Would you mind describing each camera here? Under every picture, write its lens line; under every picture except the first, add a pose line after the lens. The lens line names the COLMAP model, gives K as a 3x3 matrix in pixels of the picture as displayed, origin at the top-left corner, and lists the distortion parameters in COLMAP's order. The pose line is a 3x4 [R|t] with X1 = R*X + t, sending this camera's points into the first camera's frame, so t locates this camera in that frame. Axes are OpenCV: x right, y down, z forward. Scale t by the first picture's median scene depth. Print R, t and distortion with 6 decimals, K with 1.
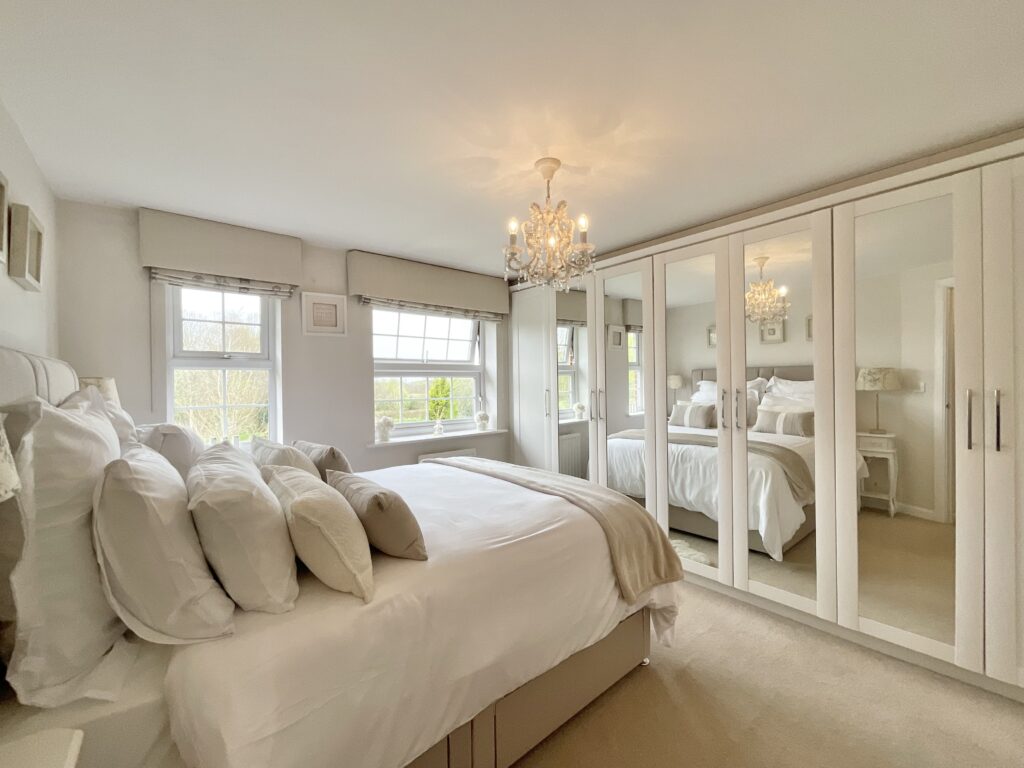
lens RADIAL K [[415.4, 0, 512.8], [0, 415.4, 380.9], [0, 0, 1]] dist [0.002397, -0.002108]
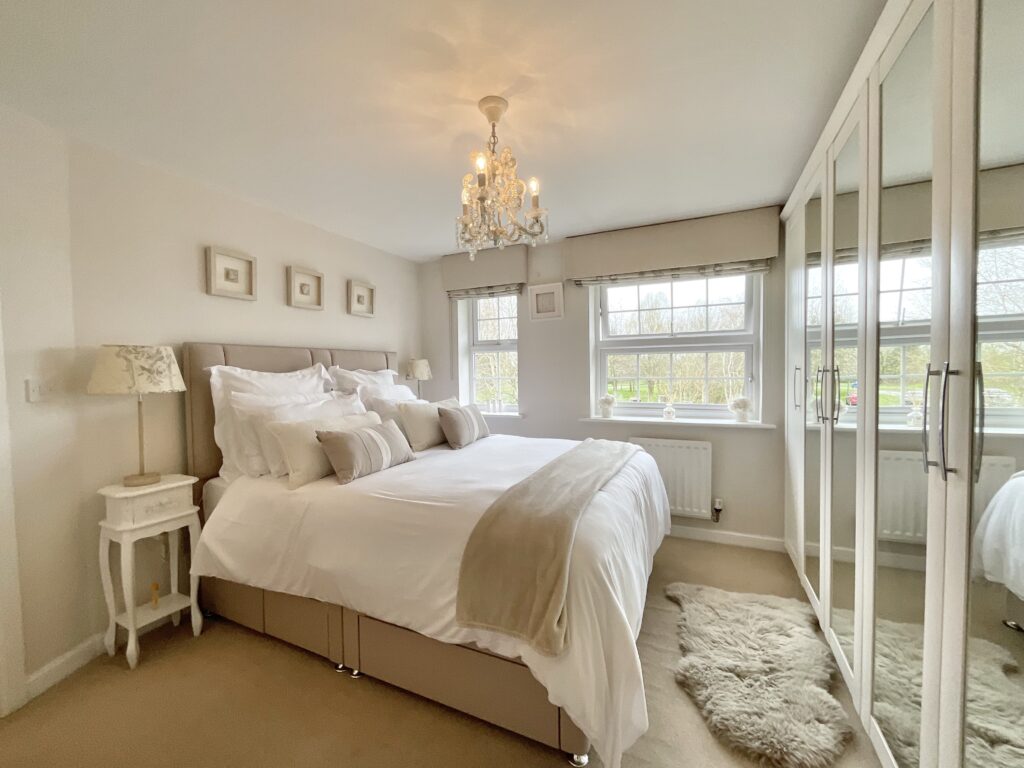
lens RADIAL K [[415.4, 0, 510.6], [0, 415.4, 381.8], [0, 0, 1]] dist [0.002397, -0.002108]
pose [[0.409263, 0.037034, -0.911664, 0.516940], [0.010268, 0.998926, 0.045188, 0.009122], [0.912359, -0.027855, 0.408443, 0.376882]]
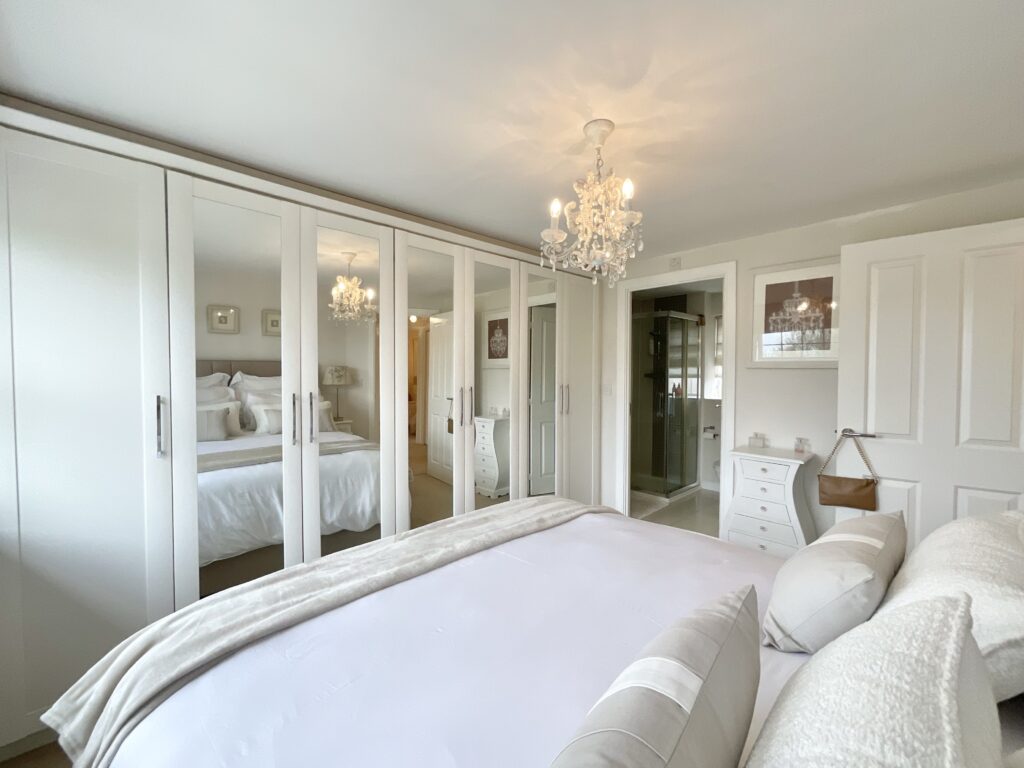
lens RADIAL K [[415.4, 0, 518.8], [0, 415.4, 382.0], [0, 0, 1]] dist [0.002397, -0.002108]
pose [[-0.069379, -0.014320, 0.997488, -0.432168], [-0.006719, 0.999881, 0.013887, -0.007135], [-0.997568, -0.005738, -0.069466, 0.694567]]
